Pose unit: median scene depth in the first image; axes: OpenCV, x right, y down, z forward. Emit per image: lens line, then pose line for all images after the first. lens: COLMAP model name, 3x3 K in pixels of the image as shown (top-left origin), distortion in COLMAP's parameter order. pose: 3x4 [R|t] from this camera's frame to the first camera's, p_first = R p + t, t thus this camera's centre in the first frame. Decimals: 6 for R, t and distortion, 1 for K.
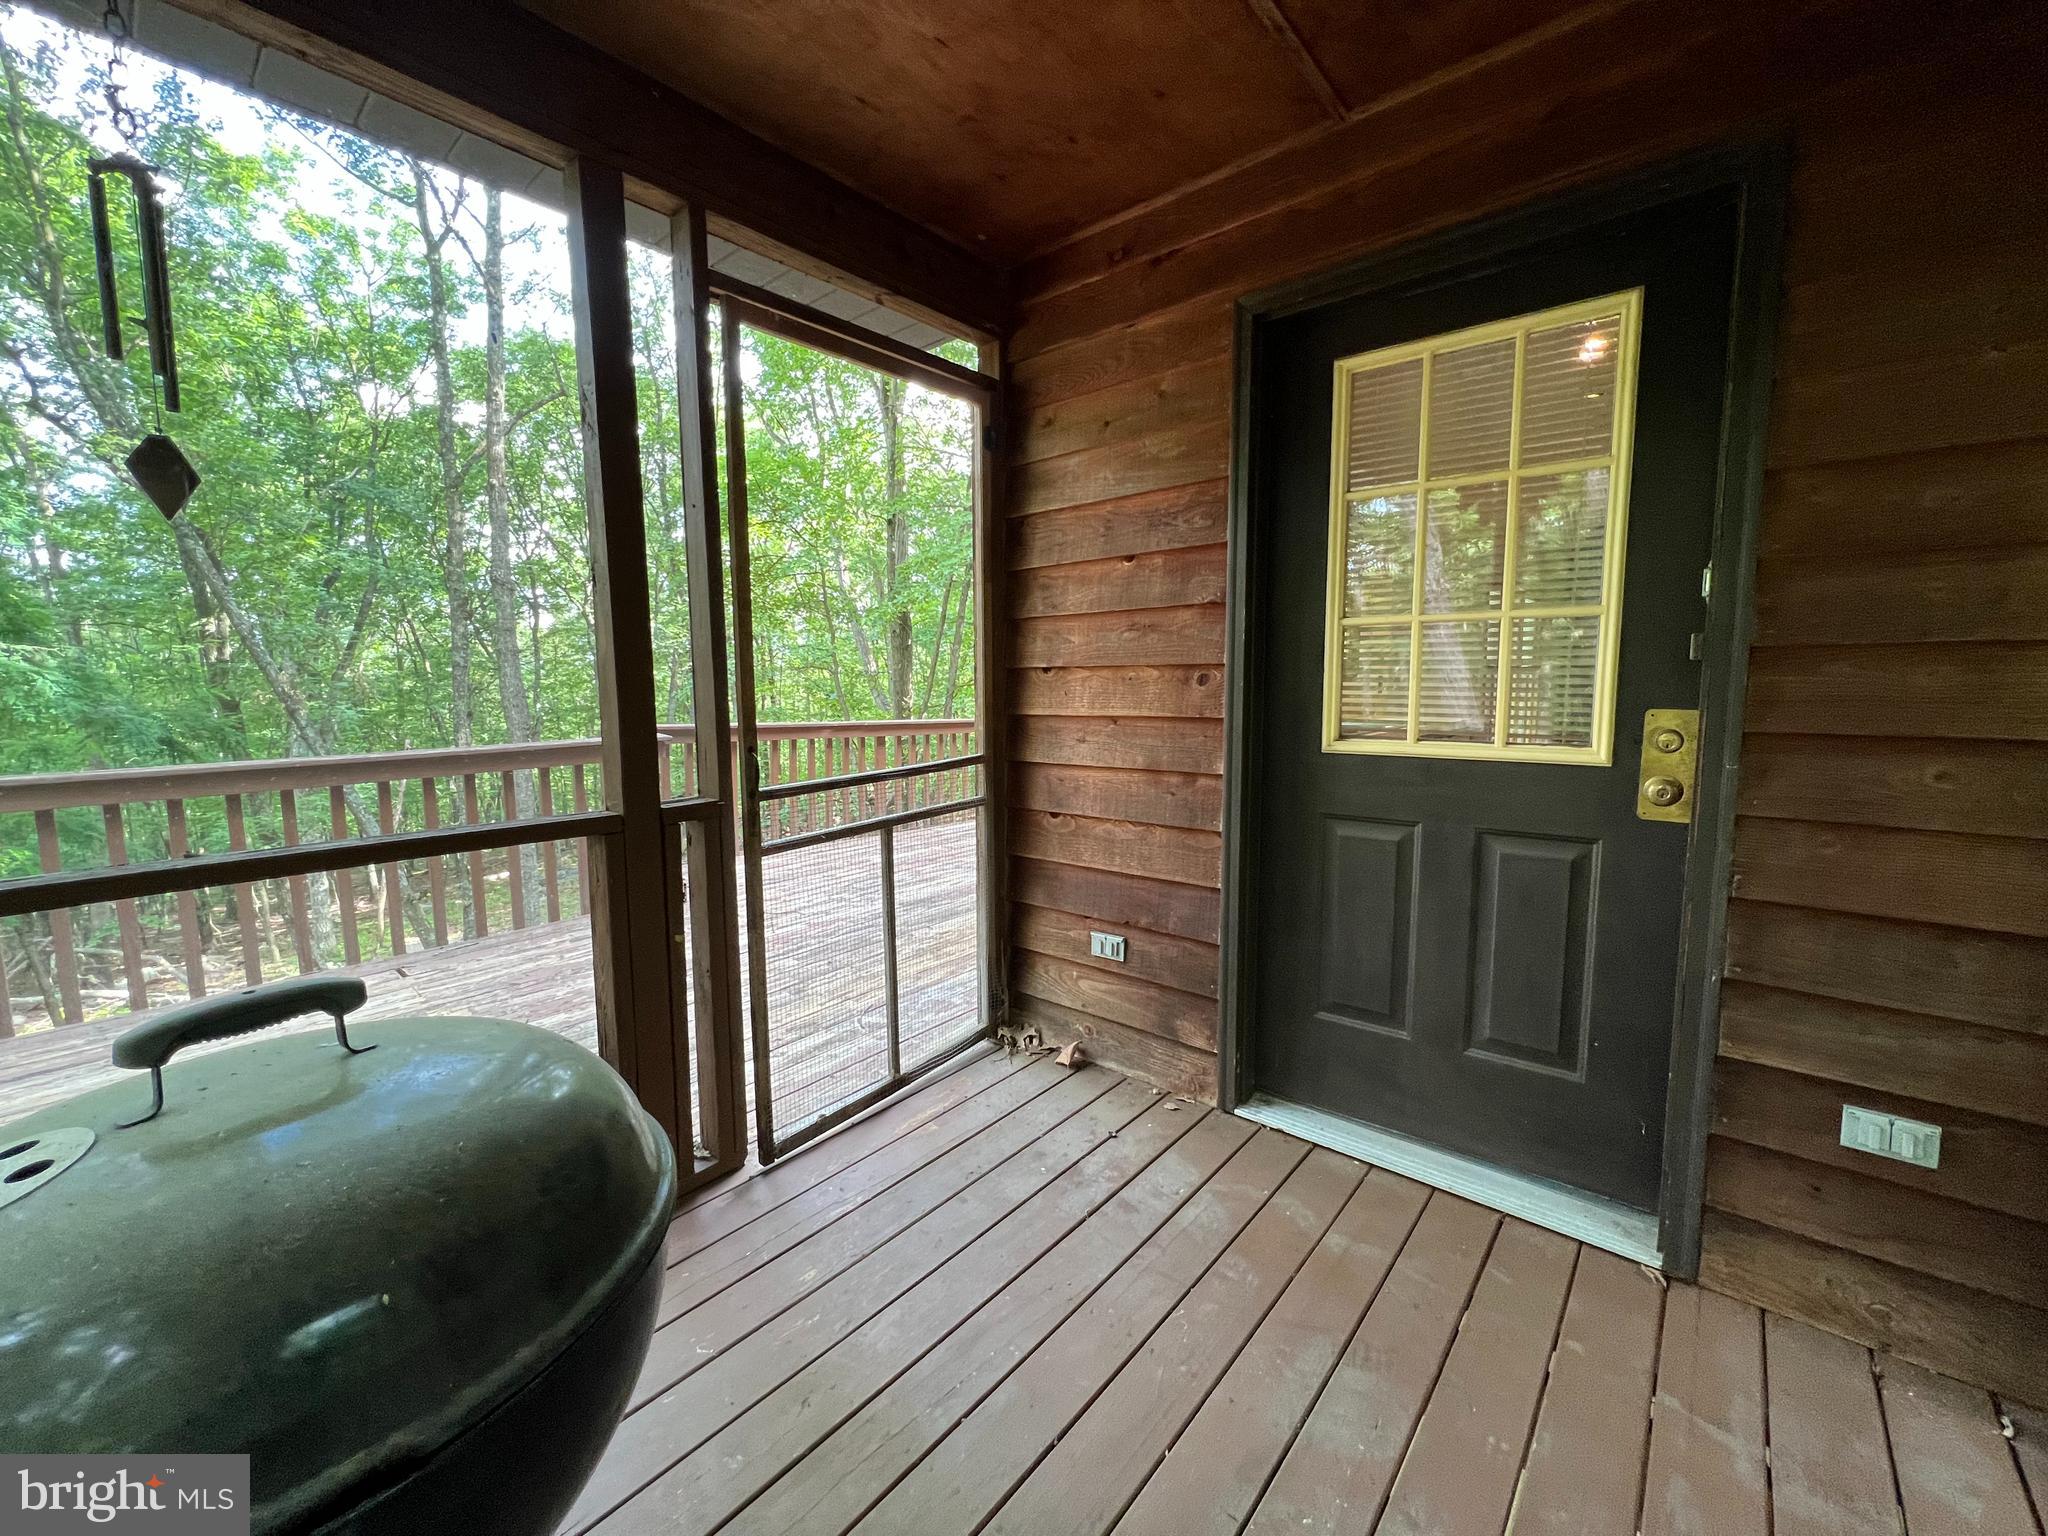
lens RADIAL K [[820.2, 0, 1021.2], [0, 820.2, 768.3], [0, 0, 1]] dist [-0.003604, 0.000891]
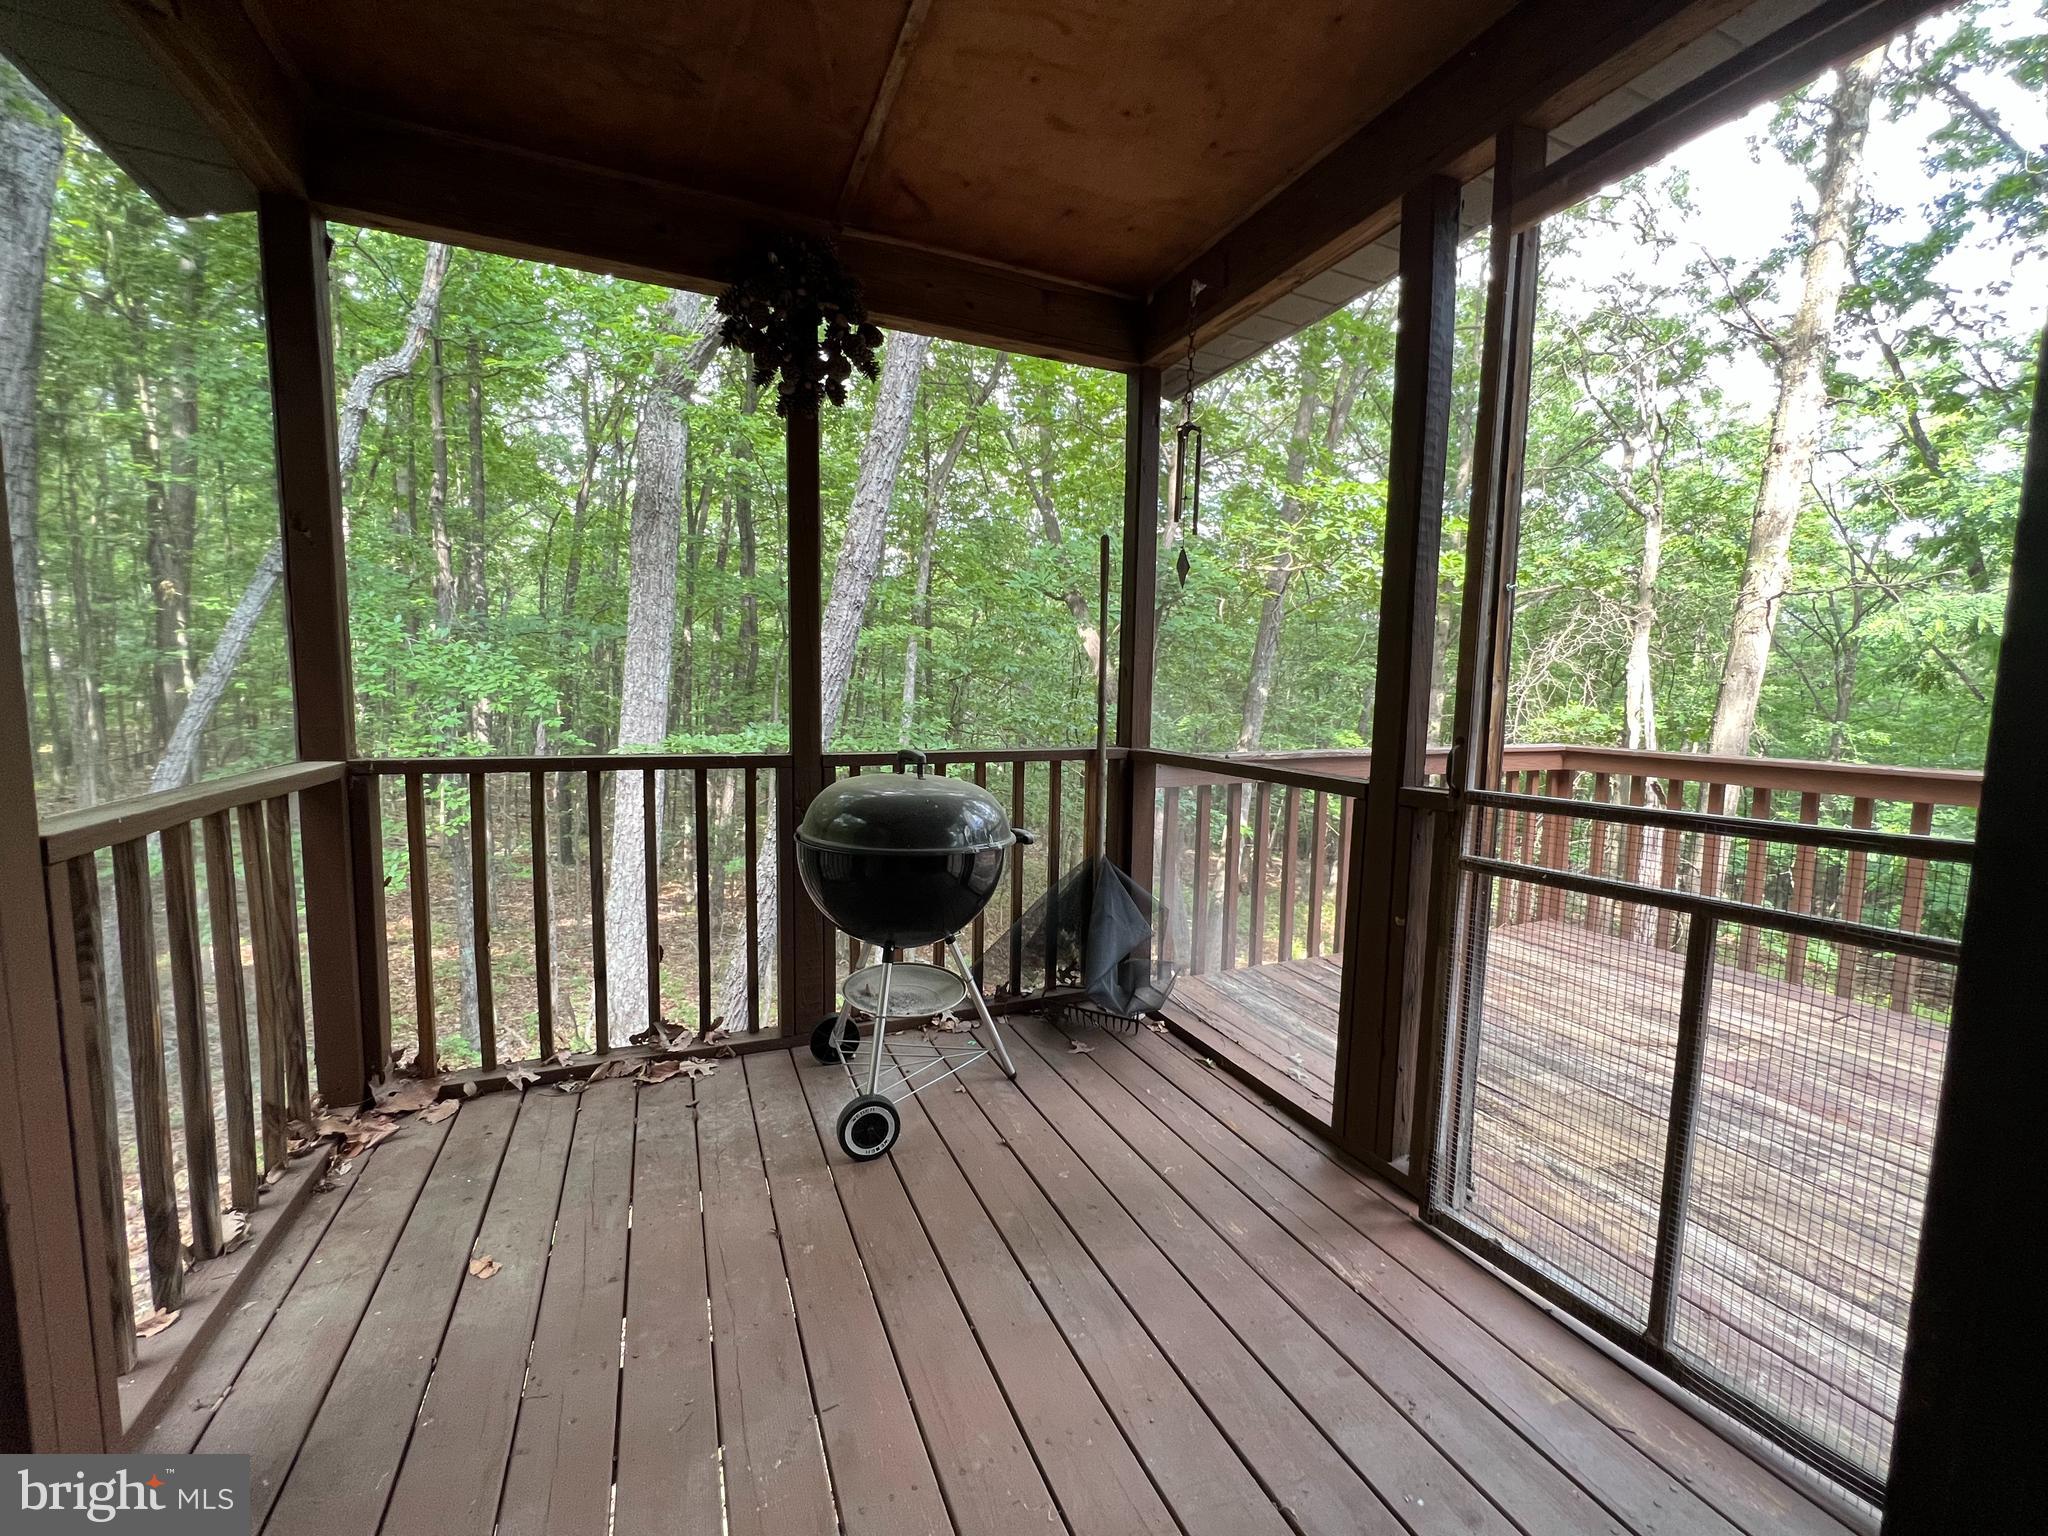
lens RADIAL K [[820.2, 0, 1019.3], [0, 820.2, 766.1], [0, 0, 1]] dist [-0.003604, 0.000891]
pose [[-0.436459, 0.080652, -0.896102, 0.682337], [-0.115346, 0.982740, 0.144631, -0.069675], [0.892300, 0.166487, -0.419623, 1.001608]]
